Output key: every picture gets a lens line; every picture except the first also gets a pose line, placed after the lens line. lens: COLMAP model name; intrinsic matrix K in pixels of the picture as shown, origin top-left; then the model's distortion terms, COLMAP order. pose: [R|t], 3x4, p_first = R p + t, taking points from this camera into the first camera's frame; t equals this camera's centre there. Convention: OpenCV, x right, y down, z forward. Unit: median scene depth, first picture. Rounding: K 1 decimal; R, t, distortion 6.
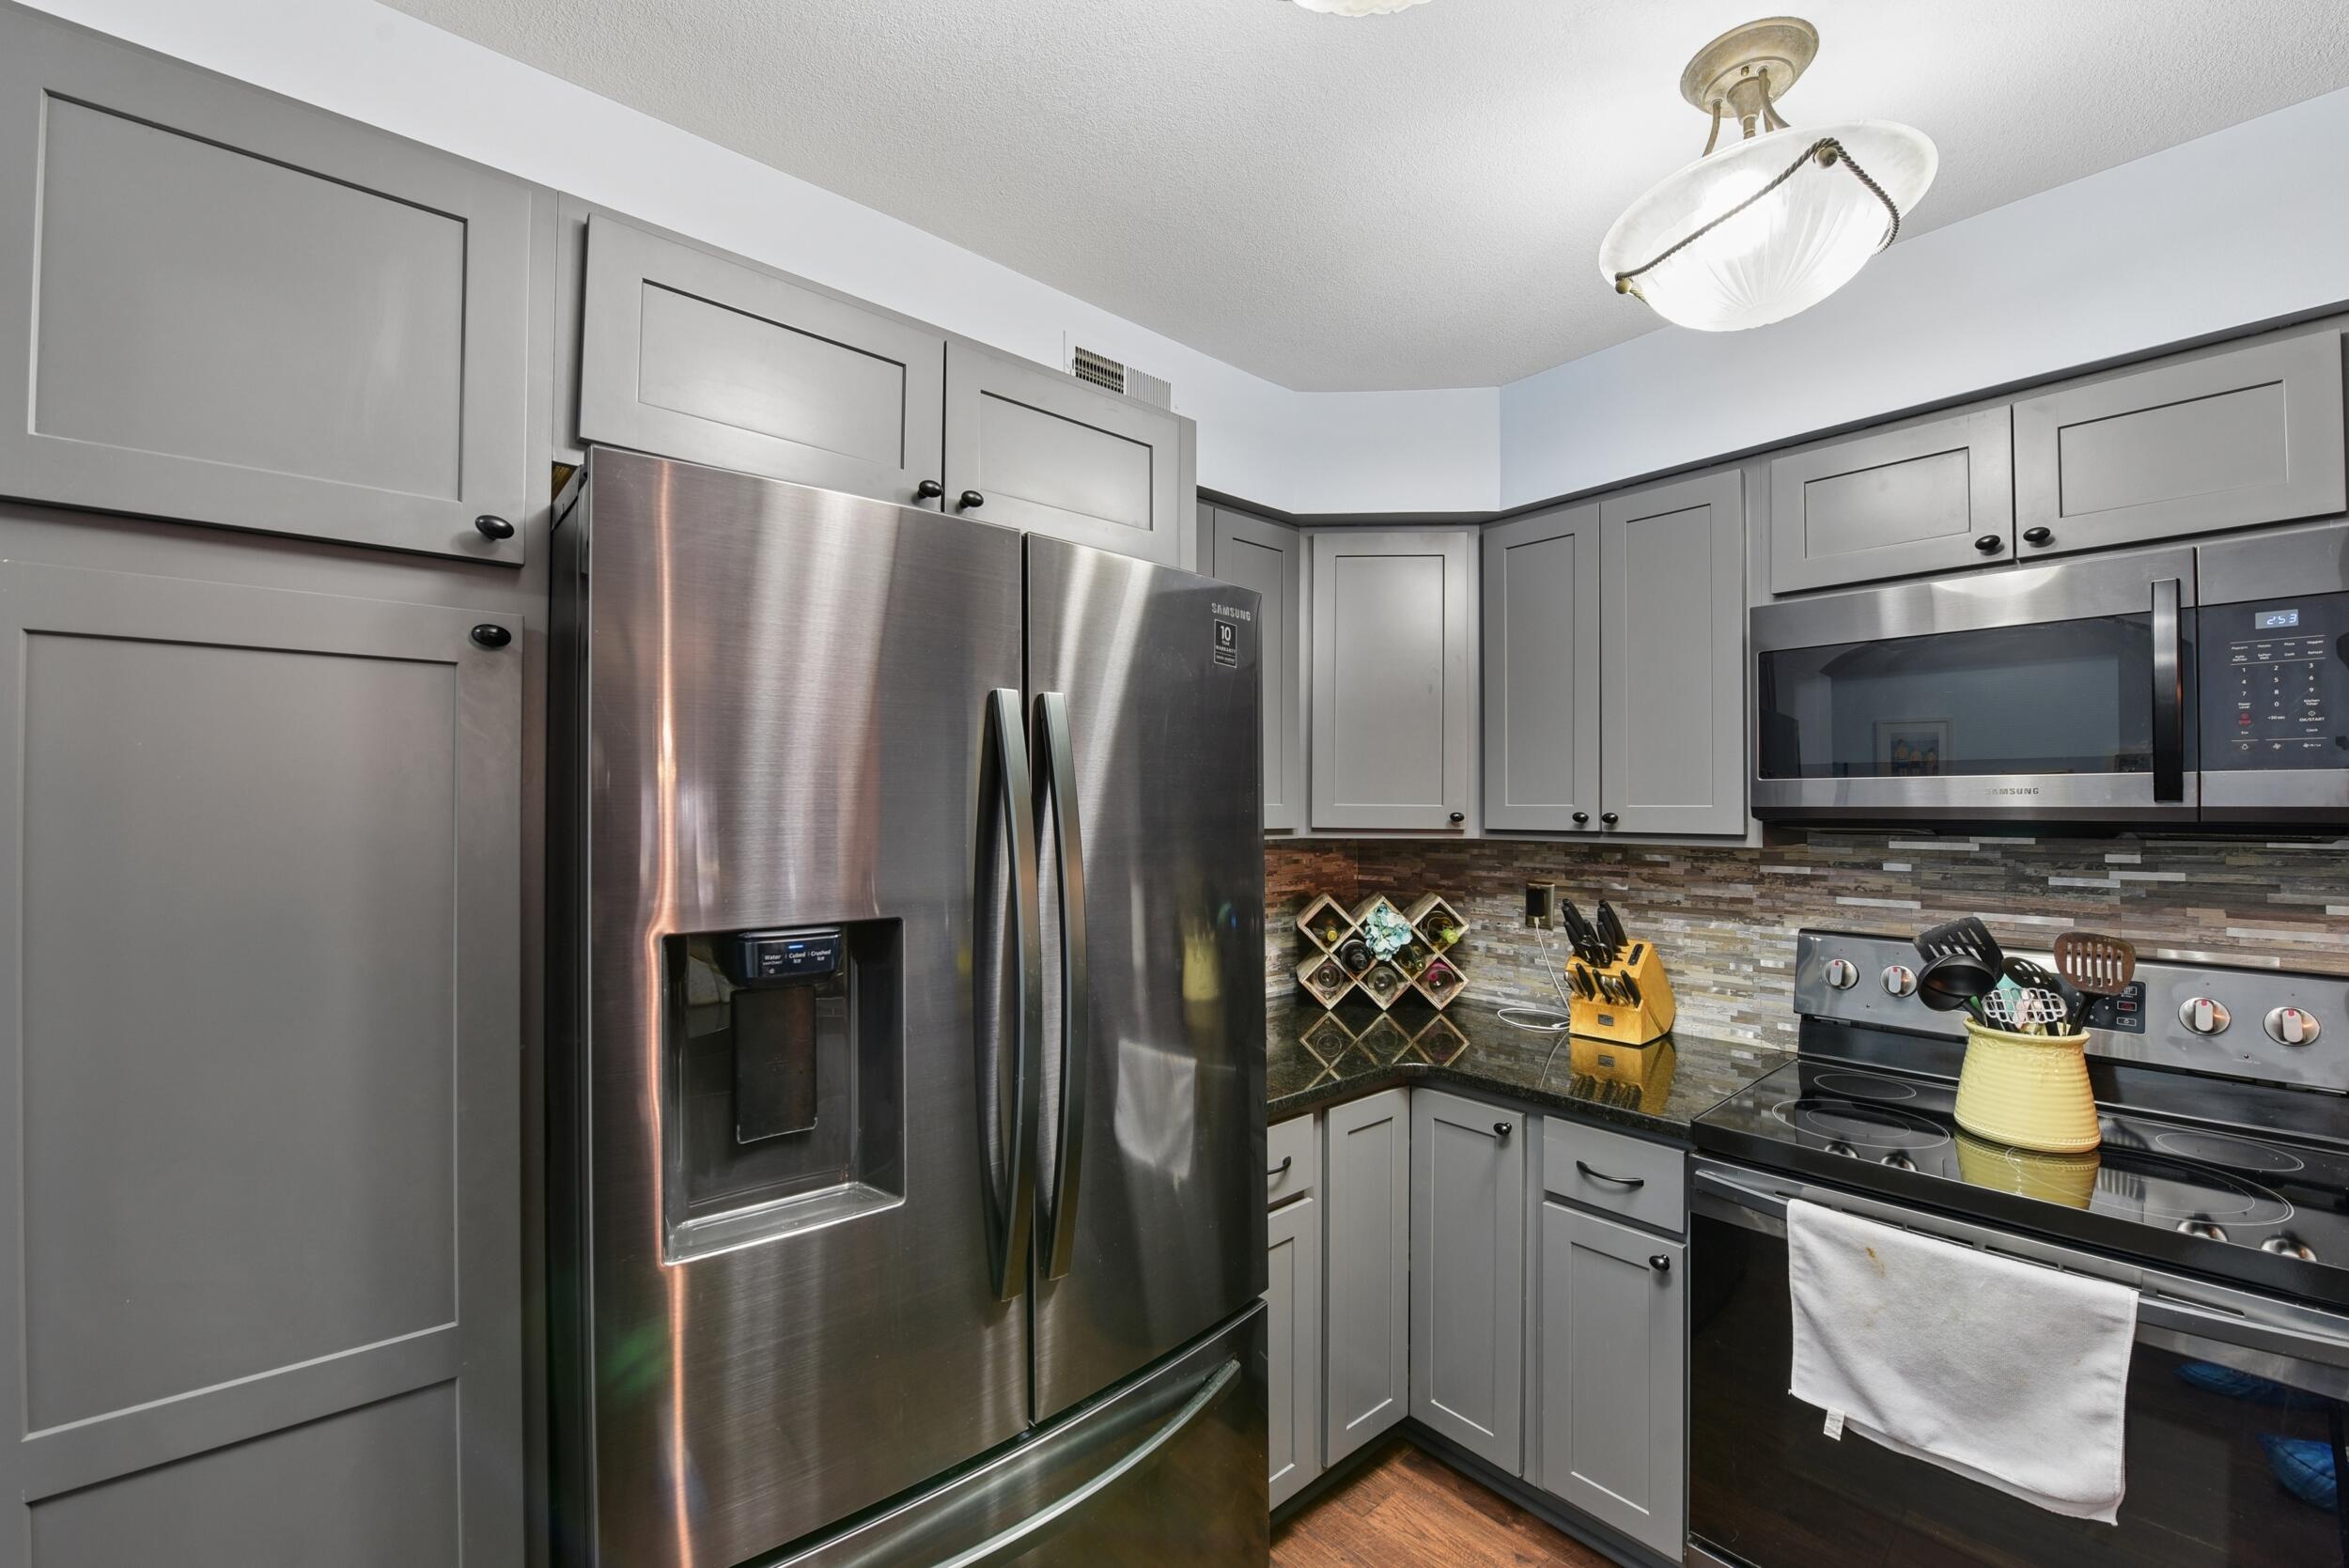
lens RADIAL K [[954.8, 0, 1174.5], [0, 954.8, 784.0], [0, 0, 1]] dist [-0.001301, -0.005900]
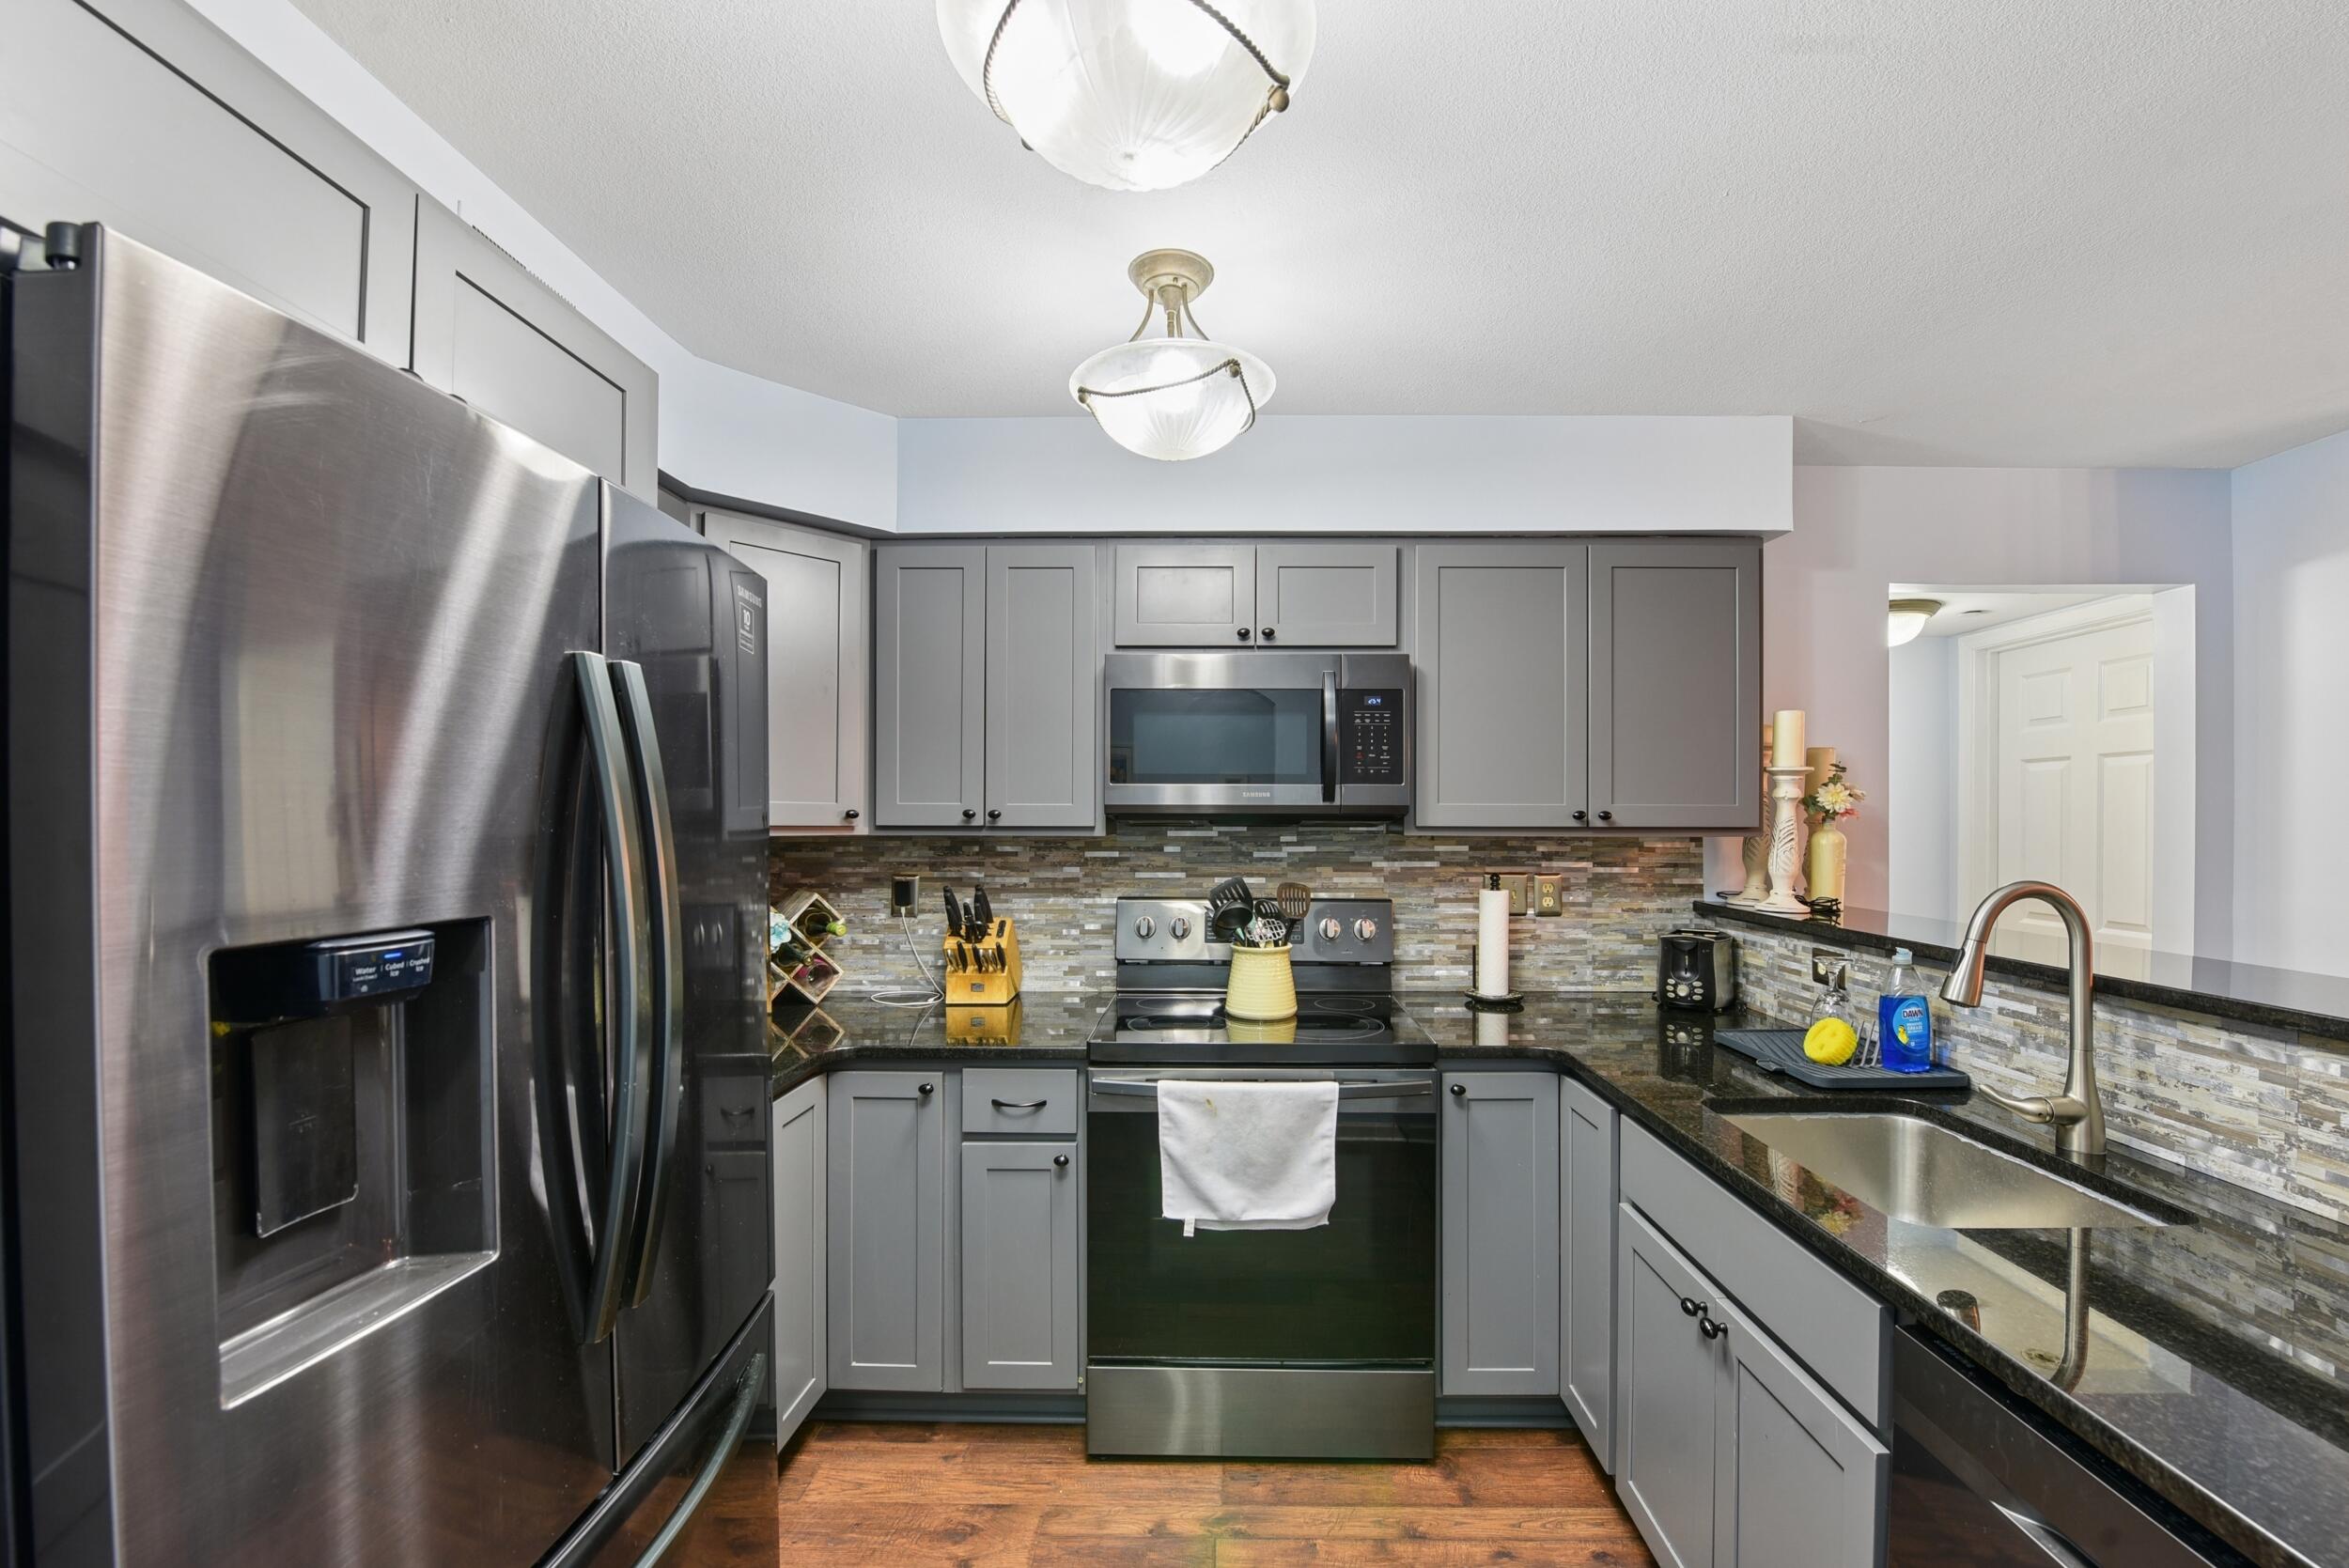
lens RADIAL K [[1001.8, 0, 1186.5], [0, 1001.8, 797.1], [0, 0, 1]] dist [0.000843, -0.000032]
pose [[0.674490, 0.017611, 0.738074, -0.328956], [-0.018791, 0.999801, -0.006684, 0.019671], [-0.738045, -0.009361, 0.674687, -0.019606]]
